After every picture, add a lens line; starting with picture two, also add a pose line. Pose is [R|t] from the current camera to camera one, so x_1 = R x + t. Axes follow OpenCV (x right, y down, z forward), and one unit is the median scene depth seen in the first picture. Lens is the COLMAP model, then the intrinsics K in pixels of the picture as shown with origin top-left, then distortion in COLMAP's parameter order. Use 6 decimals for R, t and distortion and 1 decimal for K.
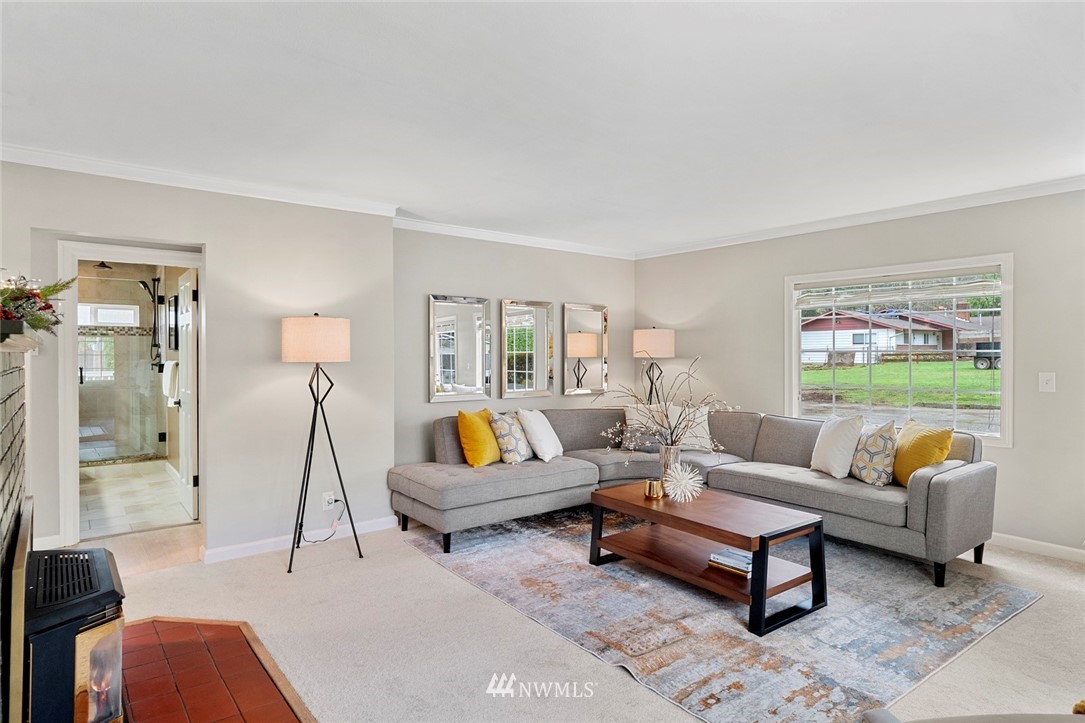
lens RADIAL K [[616.1, 0, 542.5], [0, 616.1, 361.5], [0, 0, 1]] dist [0.000631, 0.000341]
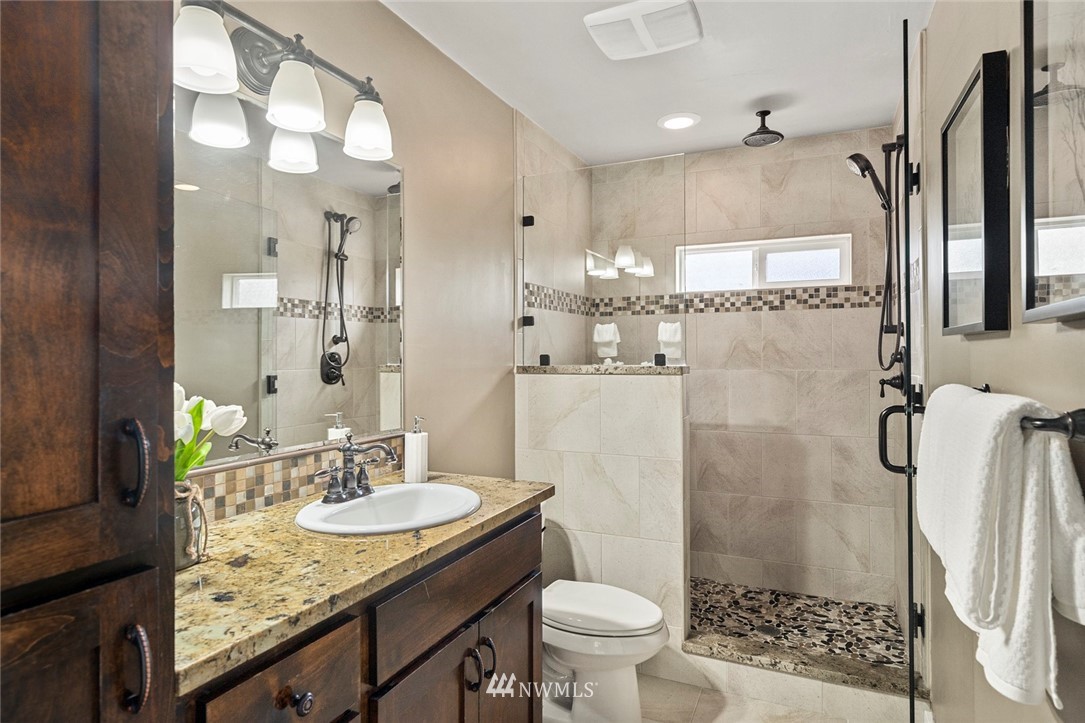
lens RADIAL K [[616.1, 0, 542.5], [0, 616.1, 361.5], [0, 0, 1]] dist [0.000631, 0.000341]
pose [[0.465231, -0.001661, -0.885188, -0.404284], [0.001083, 0.999999, -0.001308, -0.006617], [0.885189, -0.000351, 0.465232, 0.652344]]
